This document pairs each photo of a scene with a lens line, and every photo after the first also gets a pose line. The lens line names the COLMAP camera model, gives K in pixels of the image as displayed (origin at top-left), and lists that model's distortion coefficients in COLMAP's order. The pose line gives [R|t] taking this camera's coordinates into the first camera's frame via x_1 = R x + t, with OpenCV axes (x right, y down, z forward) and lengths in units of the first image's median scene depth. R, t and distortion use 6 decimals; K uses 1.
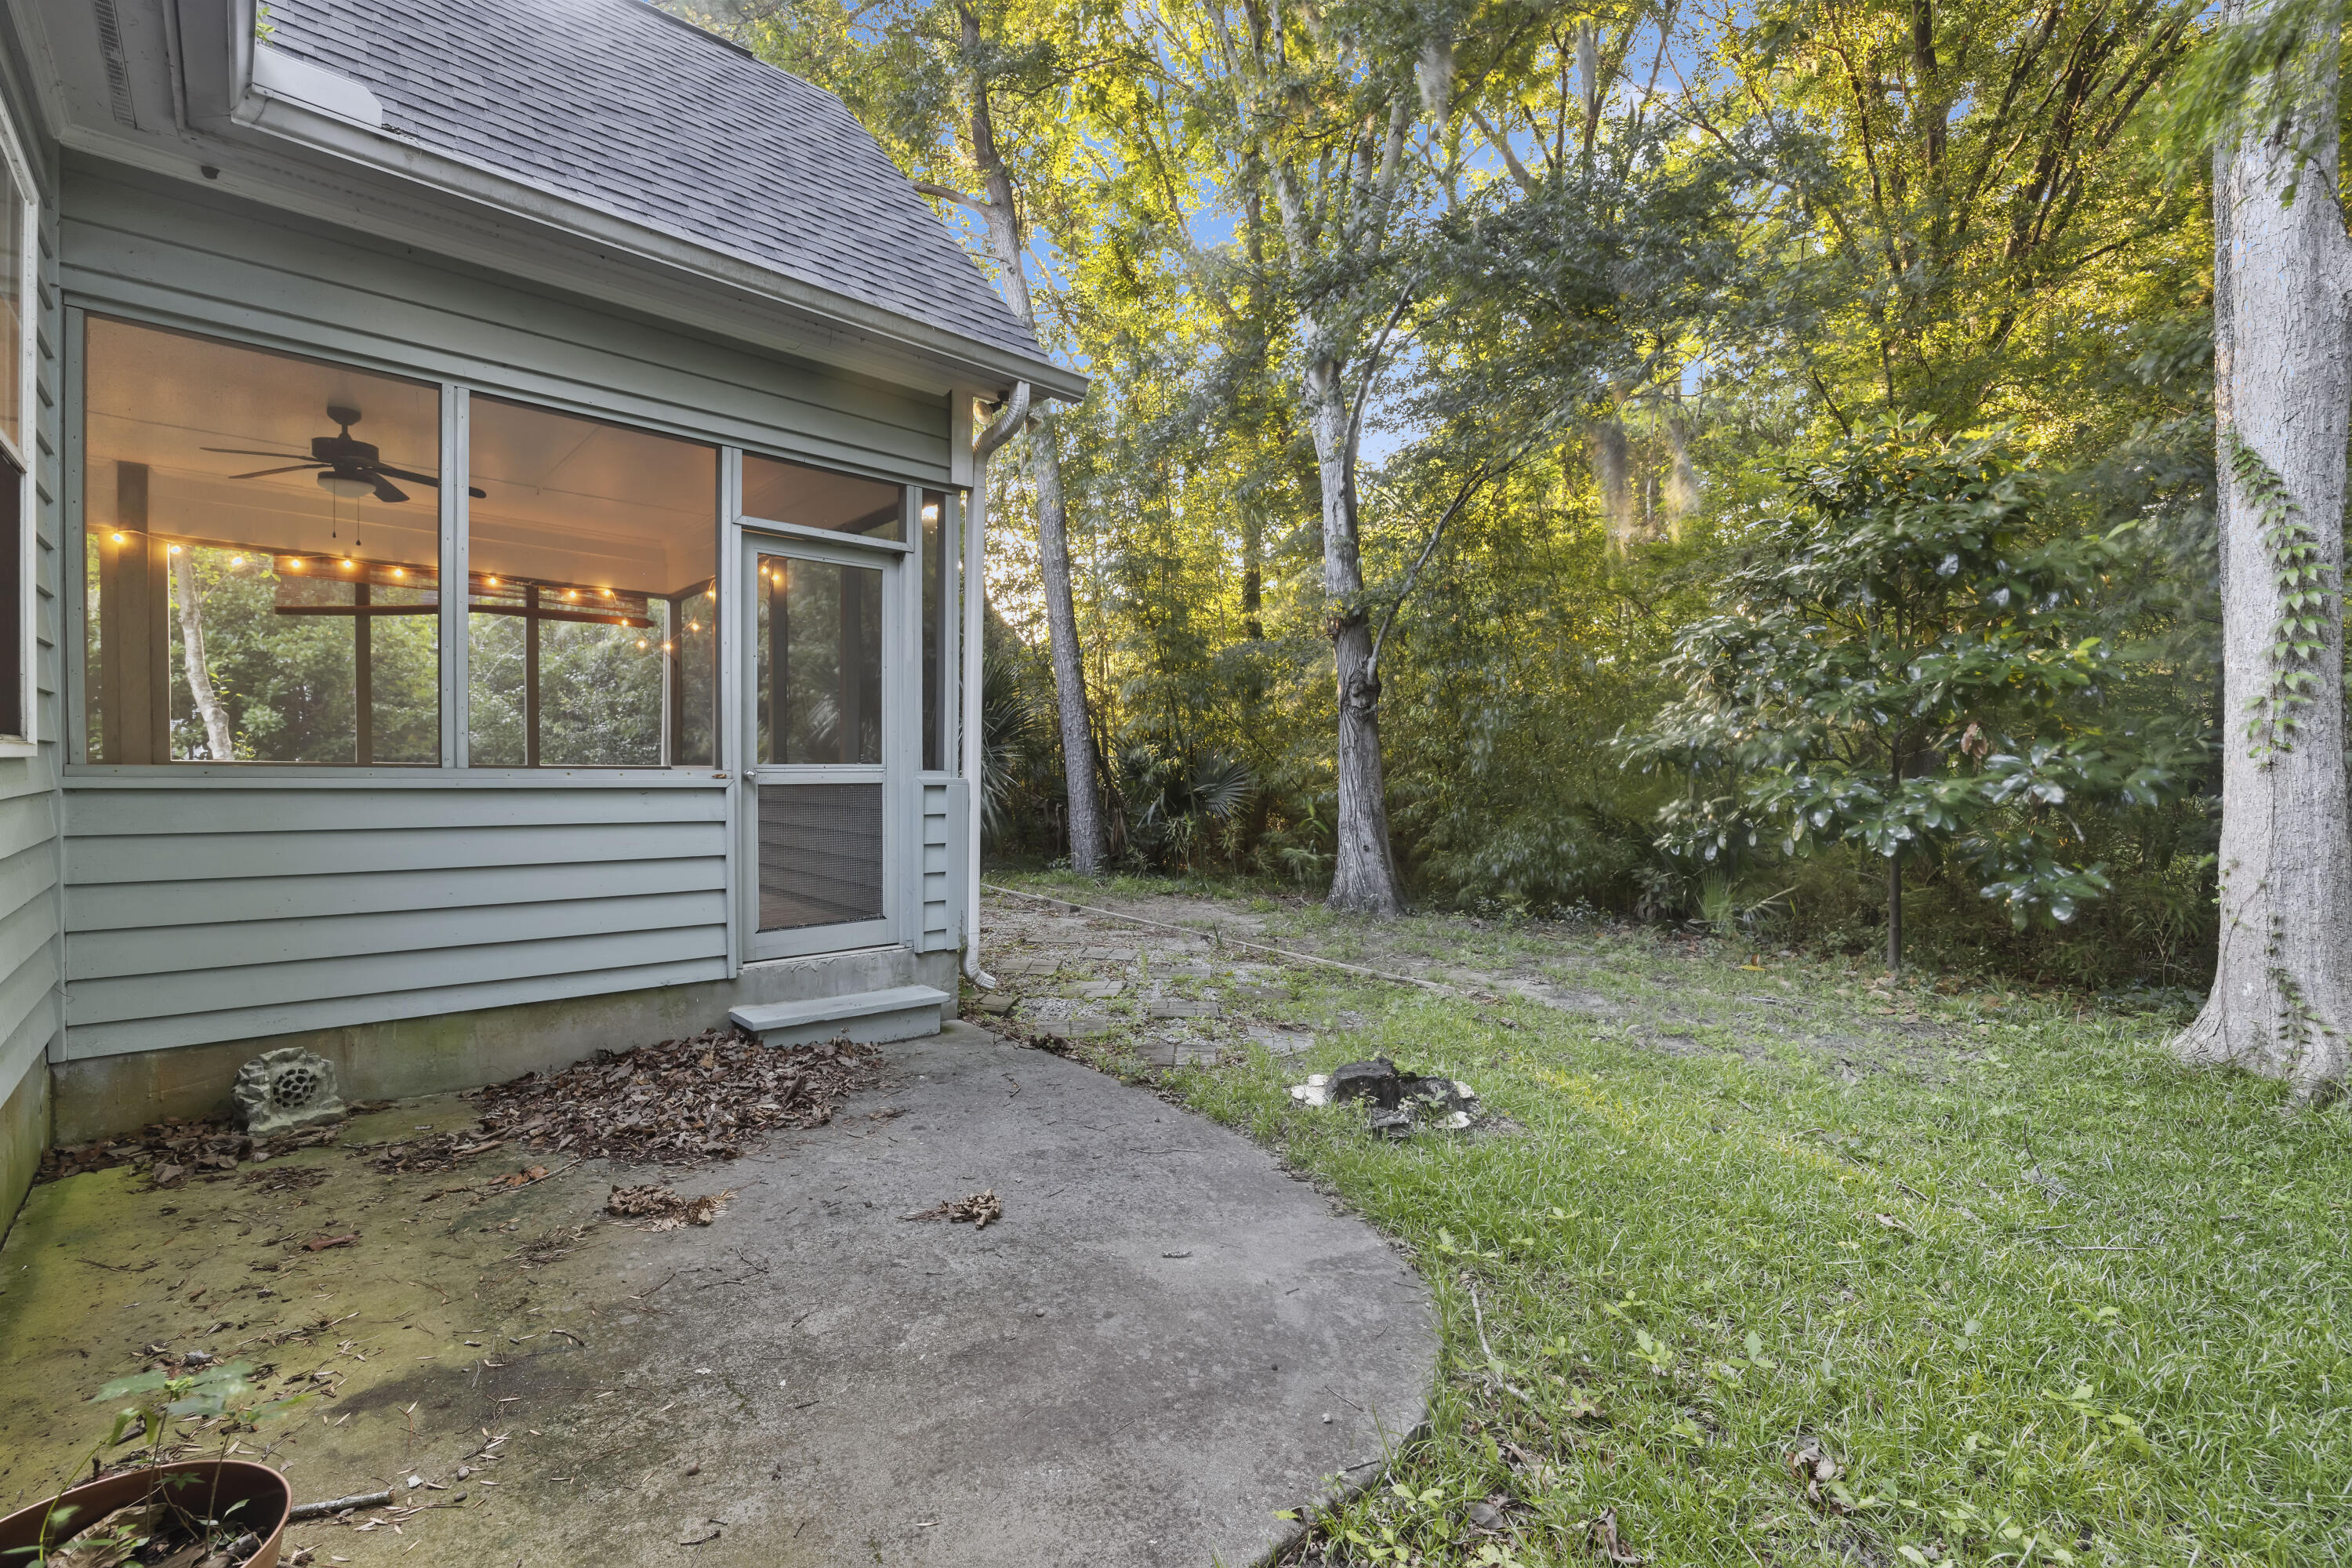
lens RADIAL K [[1017.3, 0, 1176.0], [0, 1017.3, 784.0], [0, 0, 1]] dist [-0.000184, -0.000030]
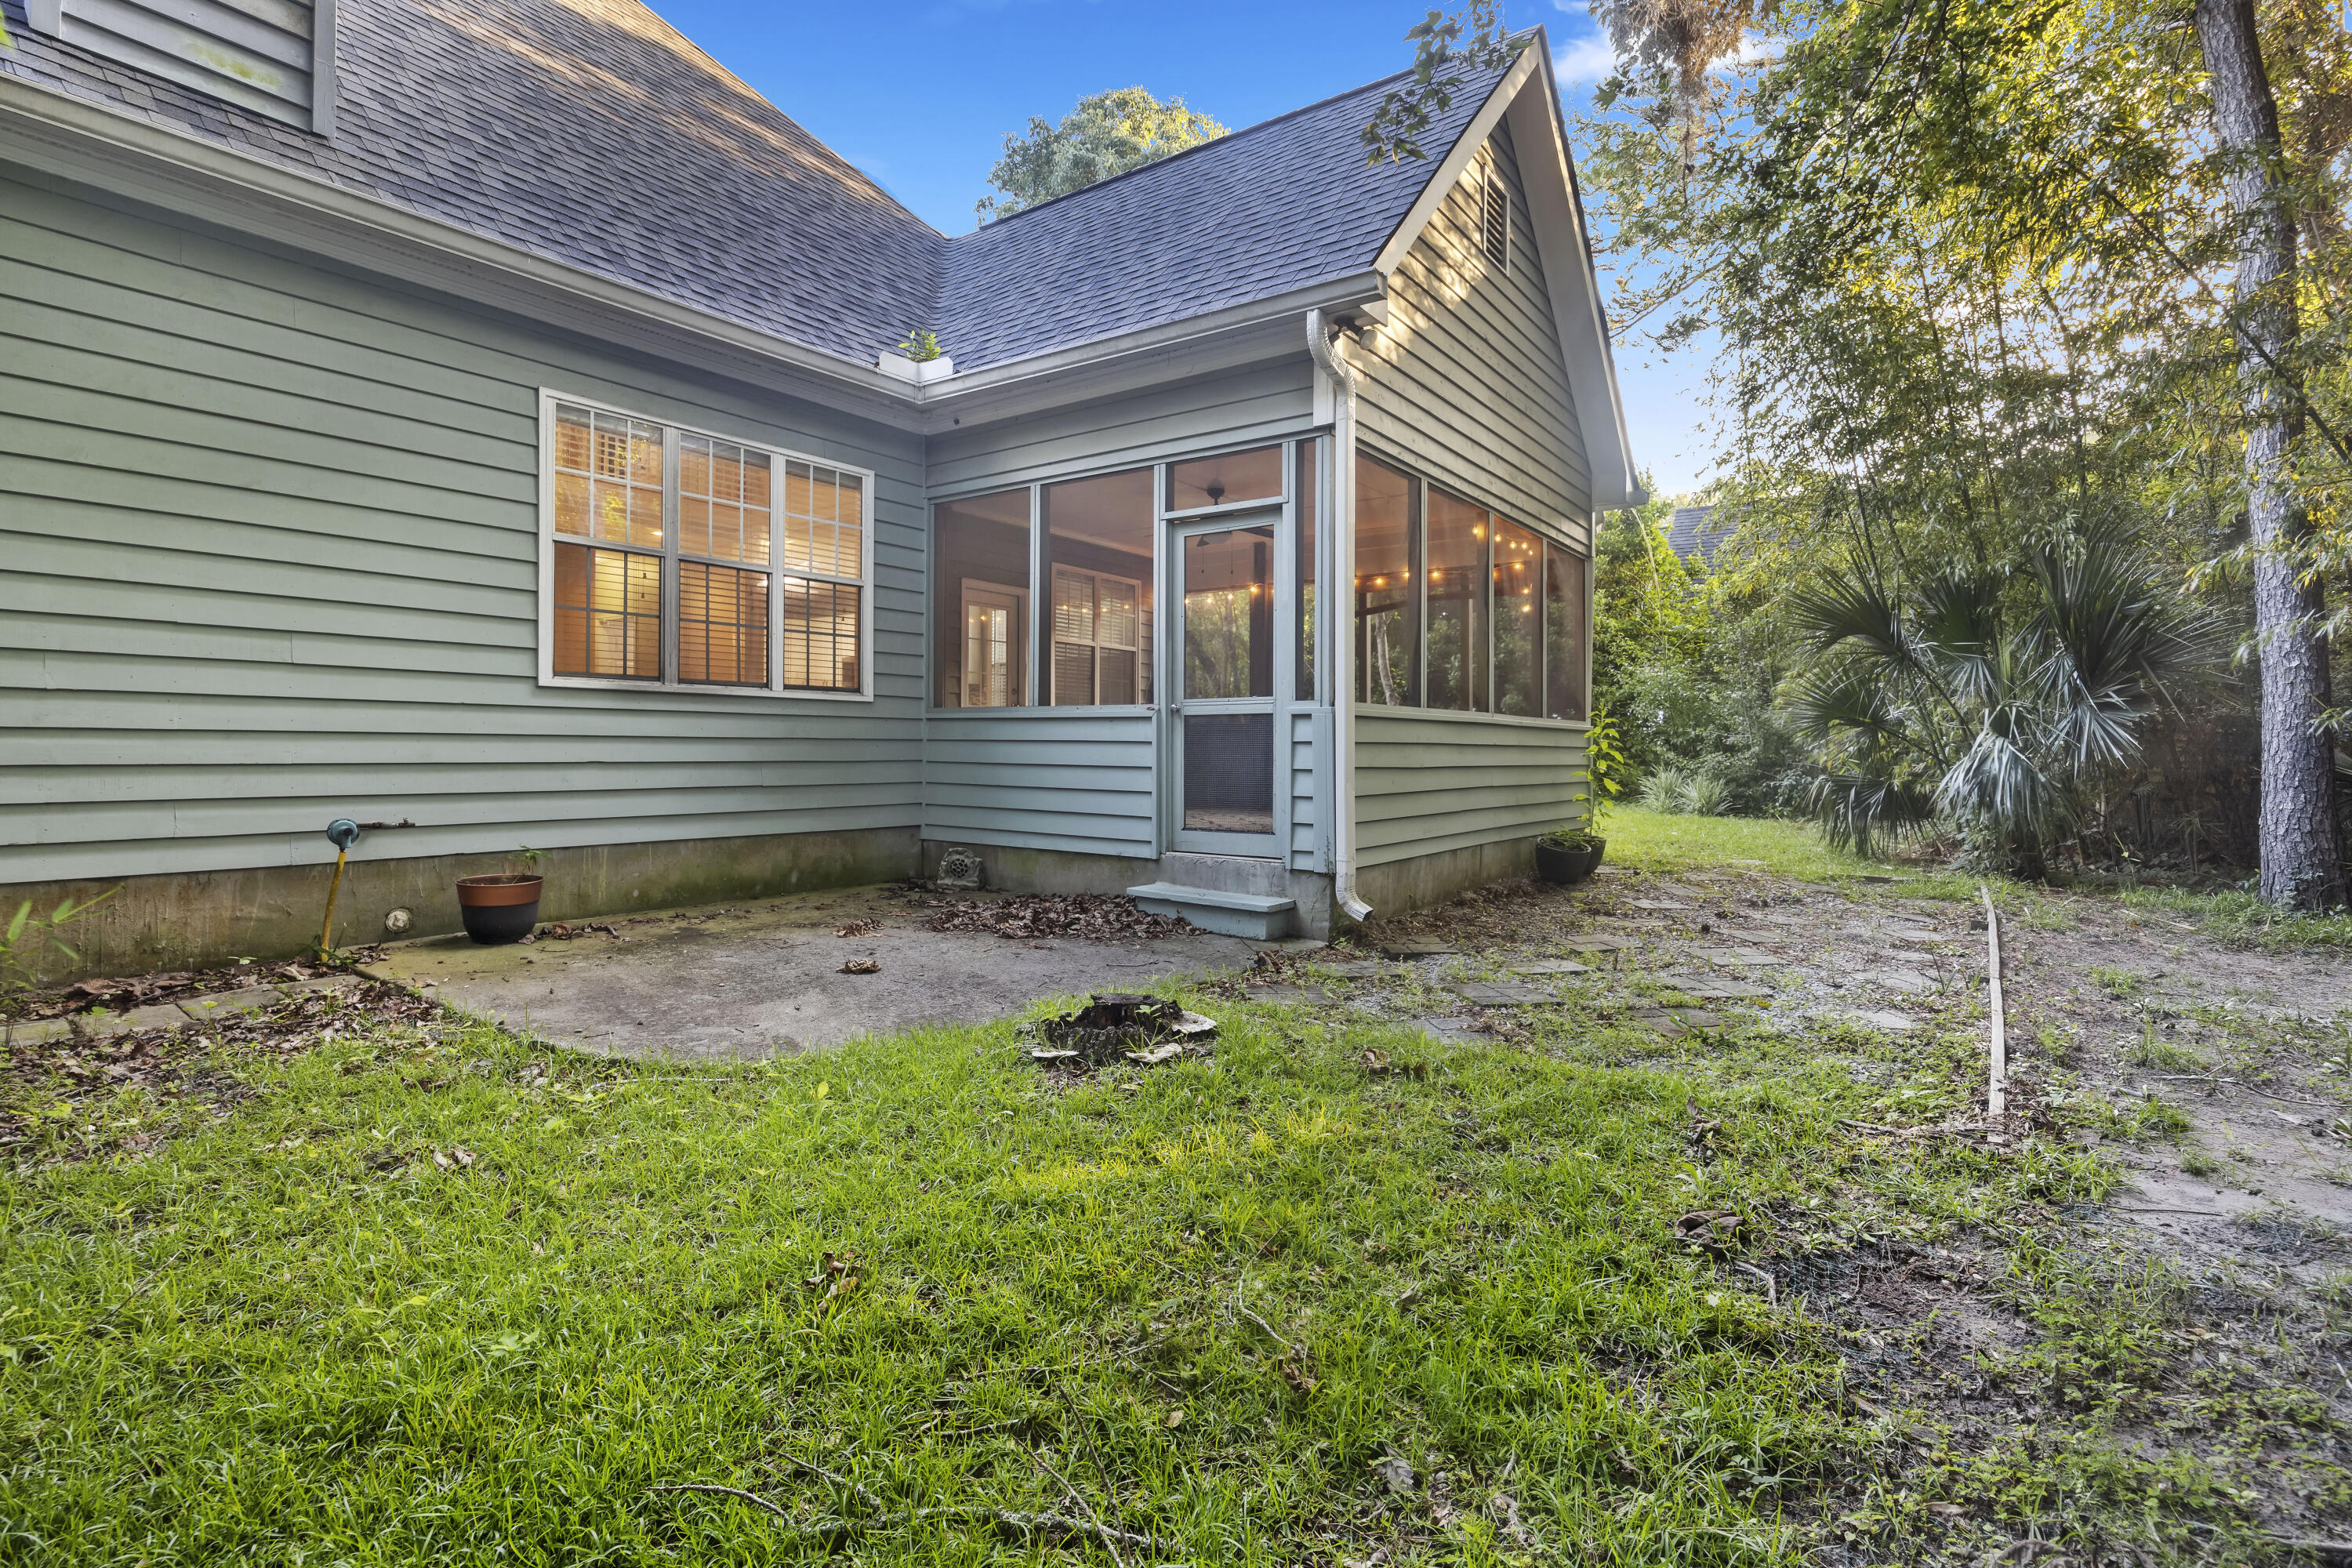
lens RADIAL K [[1127.9, 0, 1176.0], [0, 1127.9, 784.0], [0, 0, 1]] dist [0.000504, 0.000020]
pose [[0.210659, 0.020831, -0.977338, 0.912241], [-0.022901, 0.999604, 0.016369, 0.059382], [0.977291, 0.018934, 0.211053, 0.632256]]
